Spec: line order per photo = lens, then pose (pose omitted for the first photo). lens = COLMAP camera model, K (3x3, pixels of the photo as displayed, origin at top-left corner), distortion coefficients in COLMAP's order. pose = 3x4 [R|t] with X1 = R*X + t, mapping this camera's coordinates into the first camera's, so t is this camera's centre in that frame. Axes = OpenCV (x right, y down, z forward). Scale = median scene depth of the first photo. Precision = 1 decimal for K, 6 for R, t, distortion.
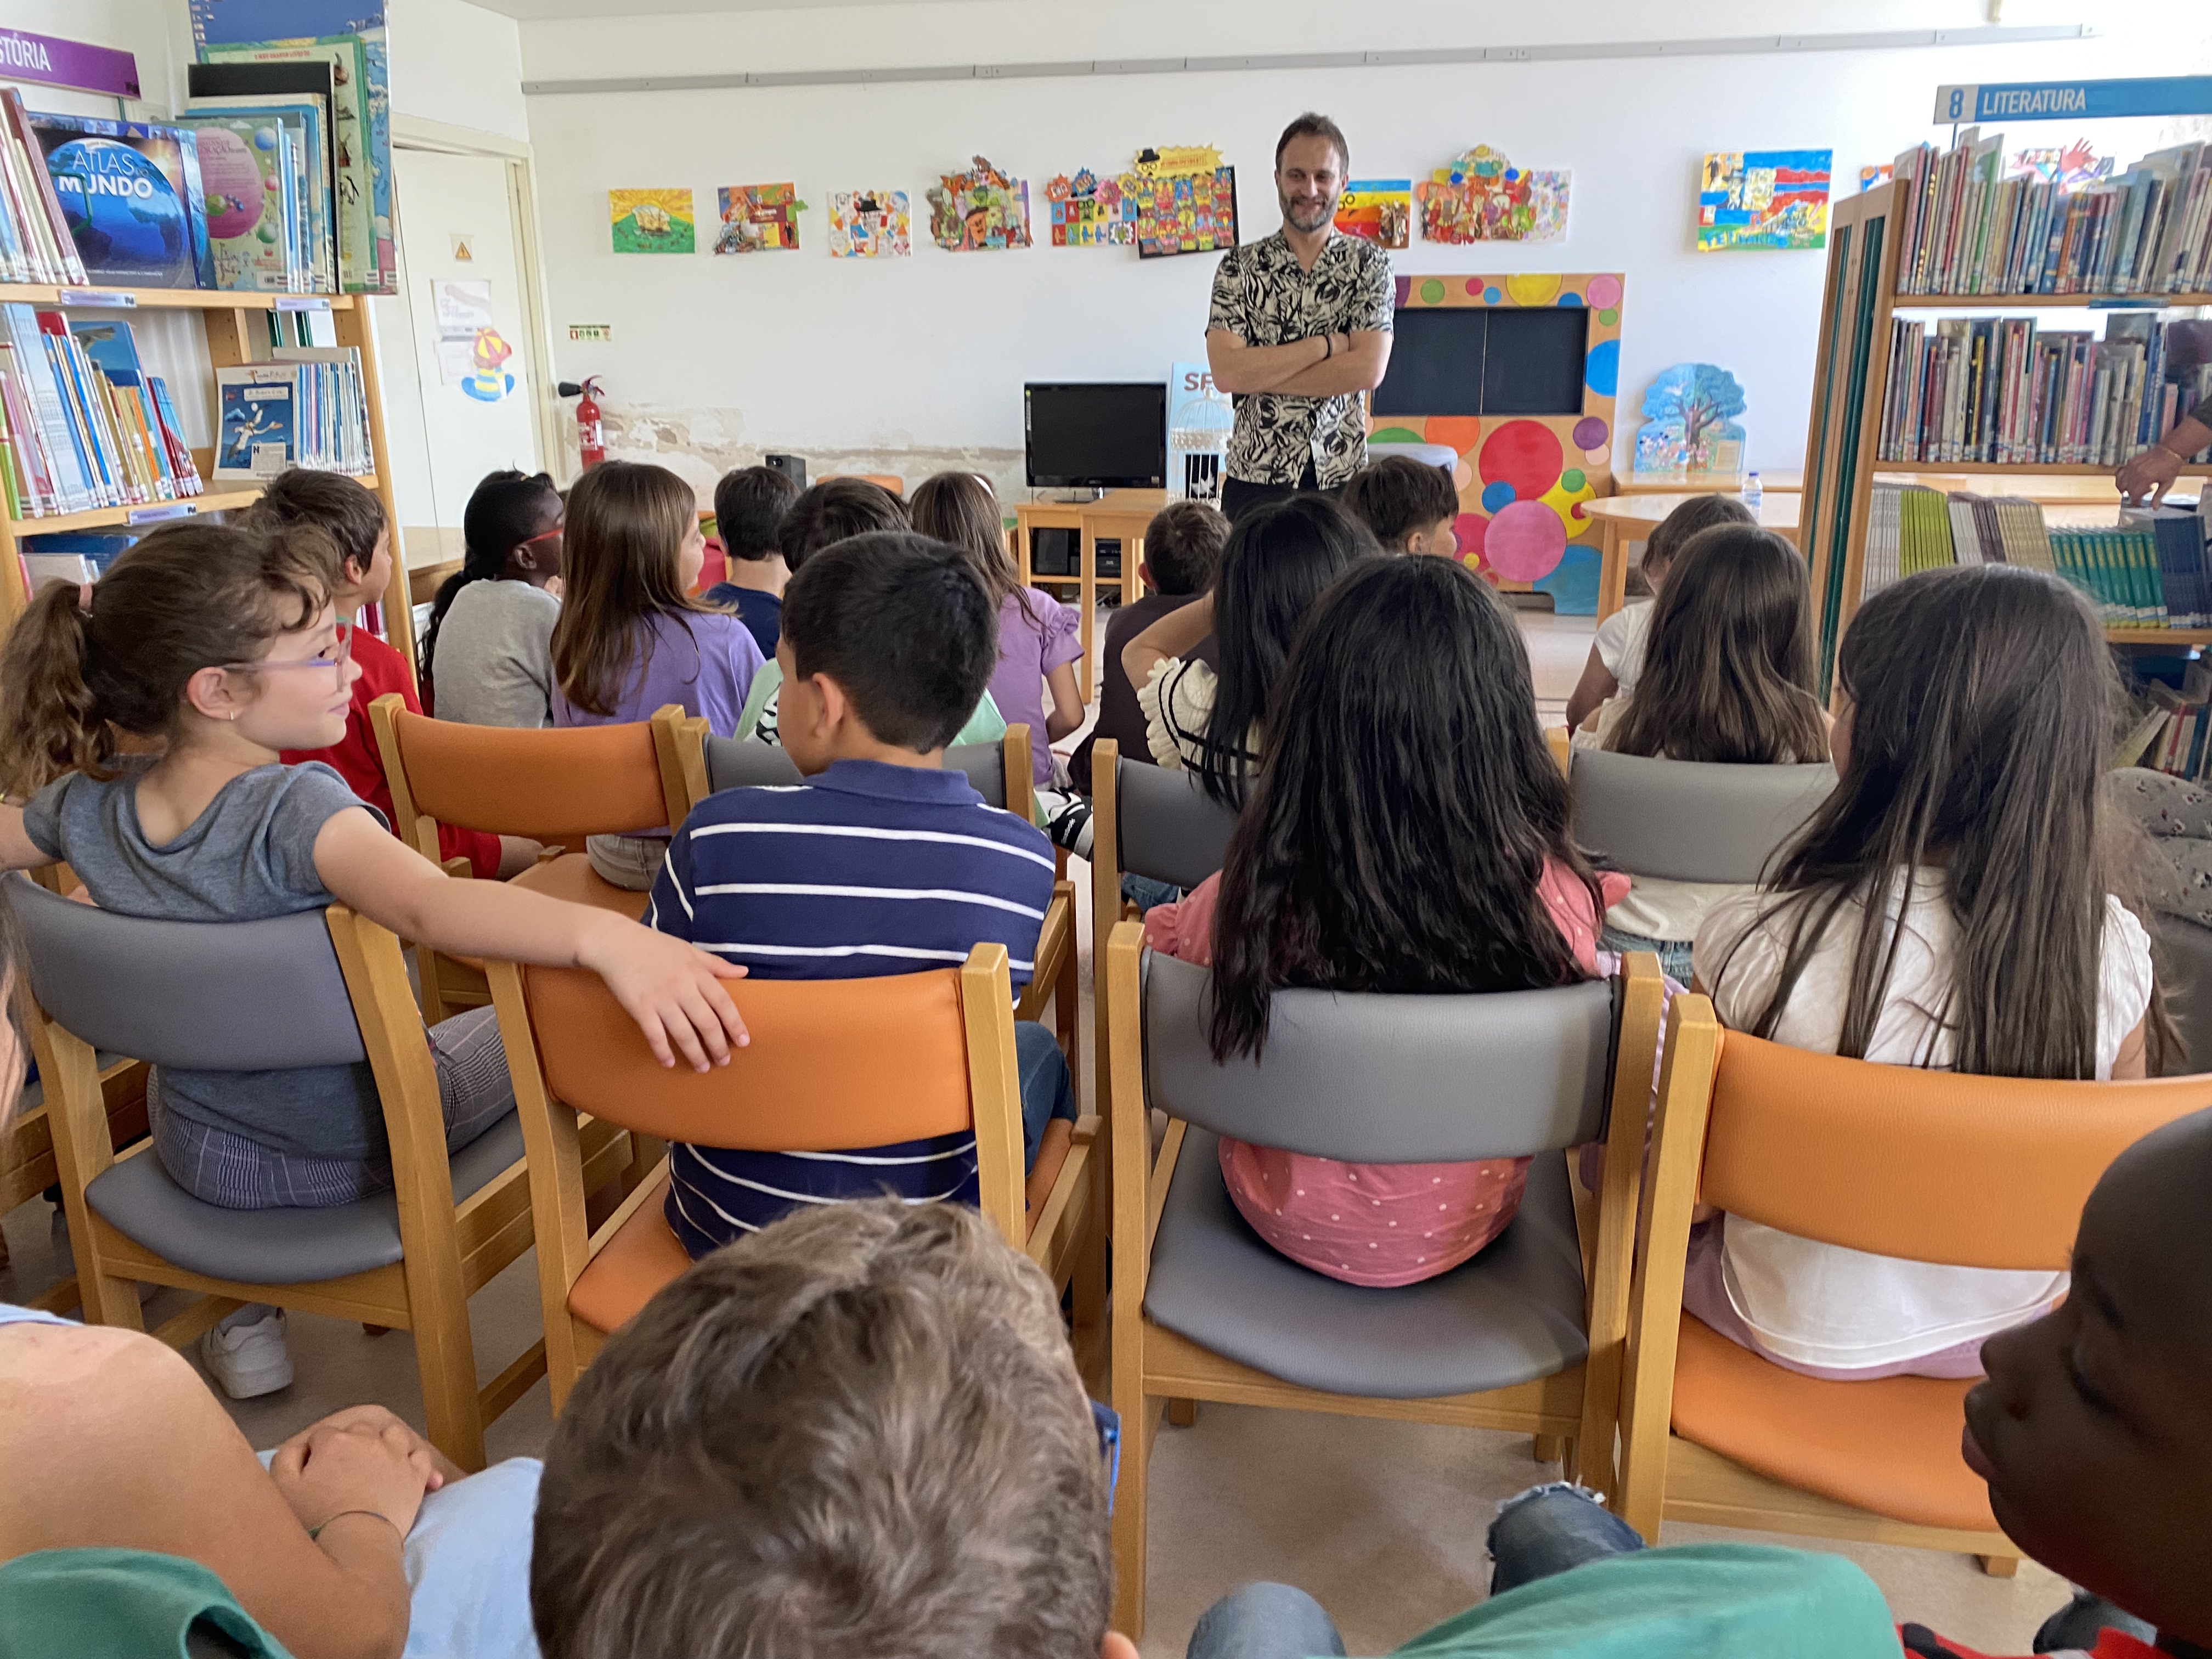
lens RADIAL K [[1688.0, 0, 1134.1], [0, 1688.0, 847.1], [0, 0, 1]] dist [0.034052, -0.035411]
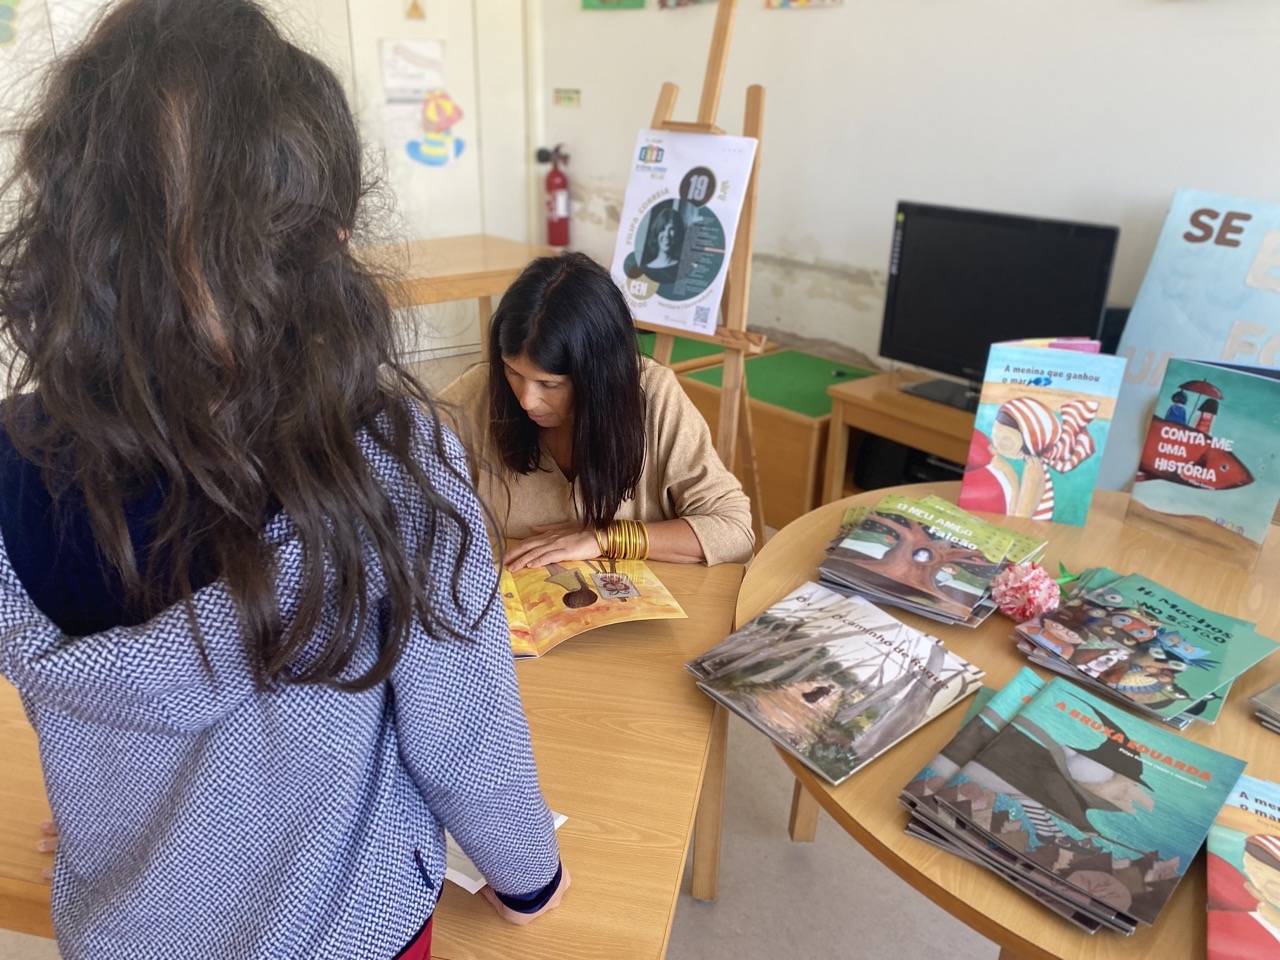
lens RADIAL K [[976.8, 0, 651.6], [0, 976.8, 452.0], [0, 0, 1]] dist [0.034052, -0.035411]
pose [[0.758408, 0.249818, -0.602003, 0.111568], [-0.211222, 0.967987, 0.135595, -0.218681], [0.616606, 0.024320, 0.786896, 0.672442]]
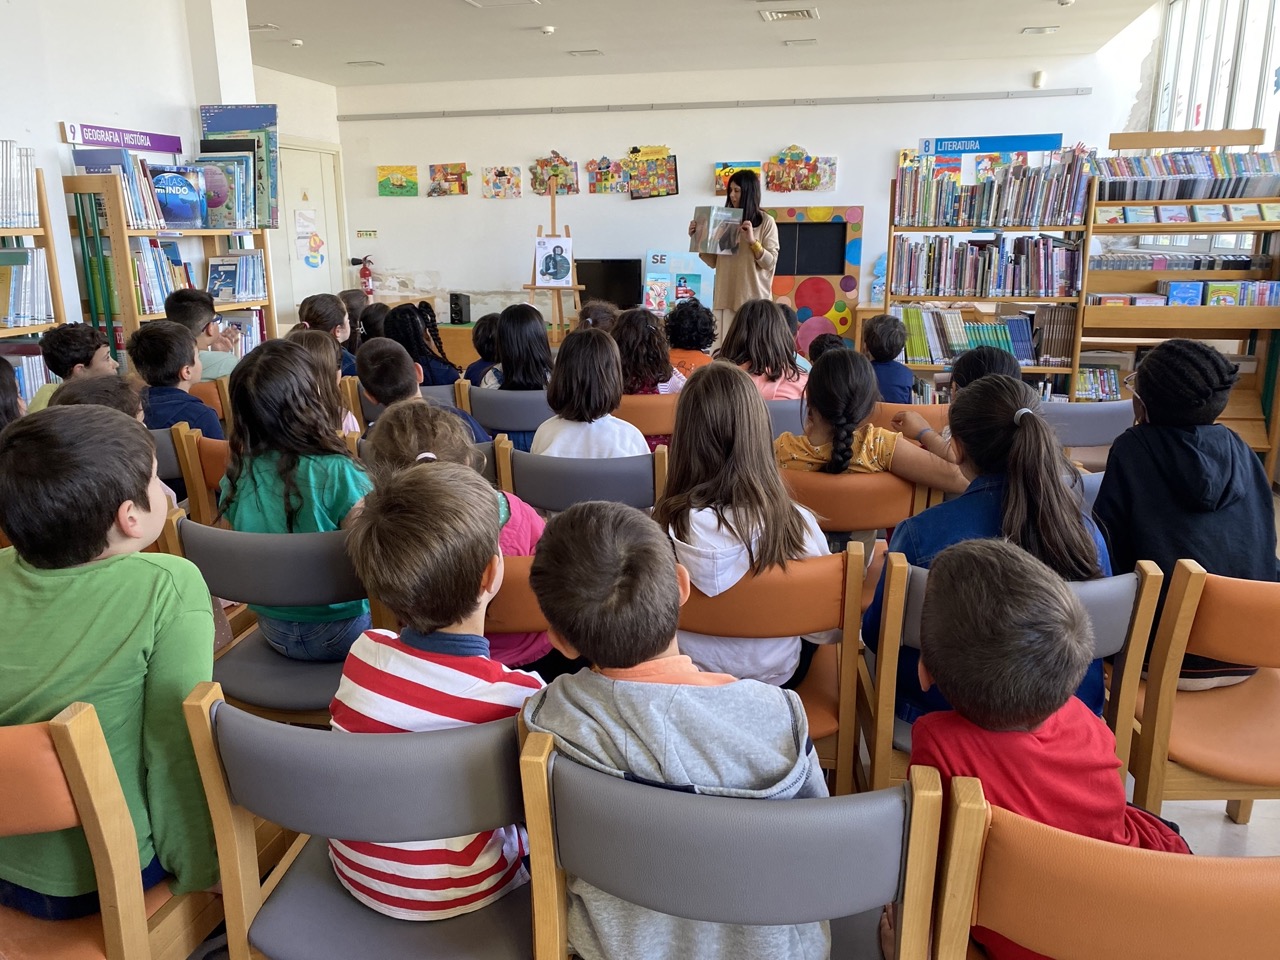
lens RADIAL K [[976.8, 0, 648.4], [0, 976.8, 478.7], [0, 0, 1]] dist [0.034052, -0.035411]
pose [[0.999303, 0.007693, -0.036526, 0.073220], [-0.009213, 0.999090, -0.041637, 0.043302], [0.036173, 0.041945, 0.998465, -0.180050]]
